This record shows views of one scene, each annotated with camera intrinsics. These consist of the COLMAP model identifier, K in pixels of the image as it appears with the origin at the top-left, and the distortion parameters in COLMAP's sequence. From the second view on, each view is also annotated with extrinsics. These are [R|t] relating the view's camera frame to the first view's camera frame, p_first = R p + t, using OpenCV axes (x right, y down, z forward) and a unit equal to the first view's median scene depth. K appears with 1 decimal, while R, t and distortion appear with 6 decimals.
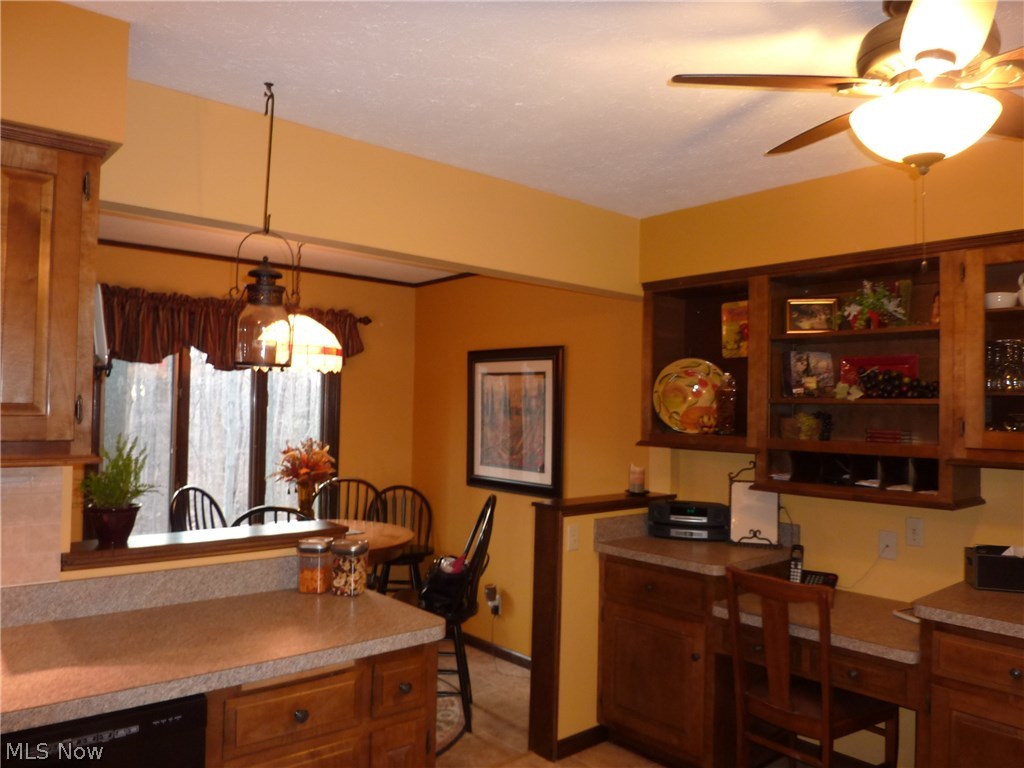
lens RADIAL K [[766.8, 0, 512.0], [0, 766.8, 384.0], [0, 0, 1]] dist [-0.005680, -0.001784]
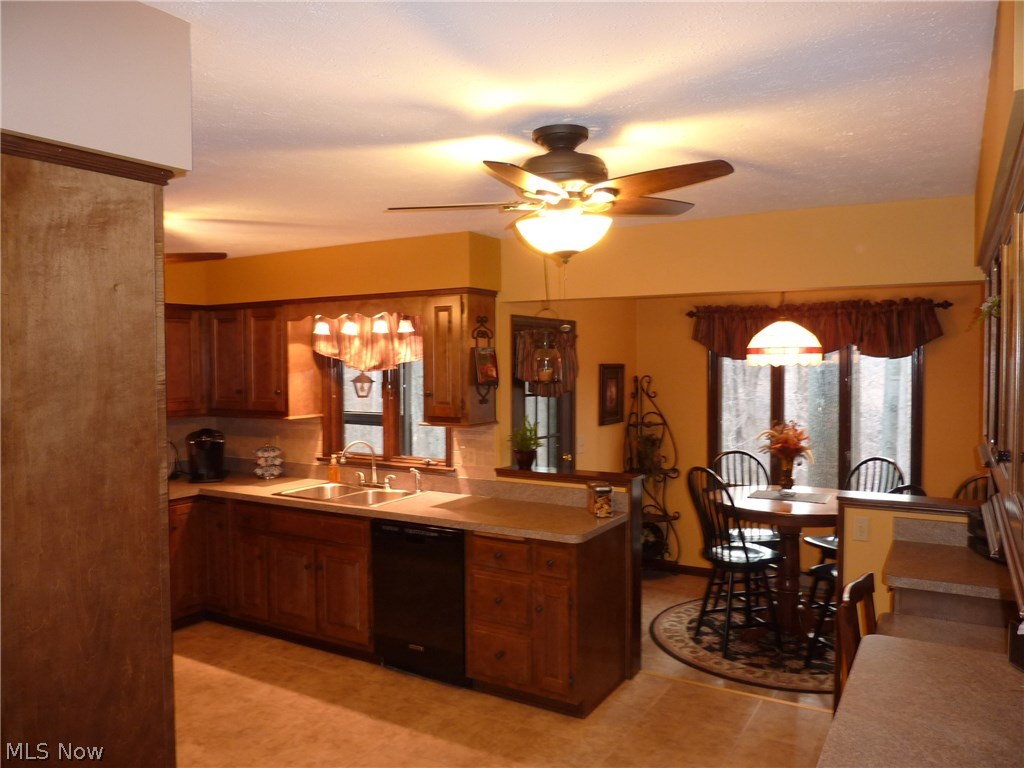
lens RADIAL K [[766.8, 0, 512.0], [0, 766.8, 384.0], [0, 0, 1]] dist [-0.005680, -0.001784]
pose [[0.311246, 0.005930, -0.950311, 1.401428], [0.045592, 0.998736, 0.021165, -0.061448], [0.949235, -0.049914, 0.310583, 0.335086]]
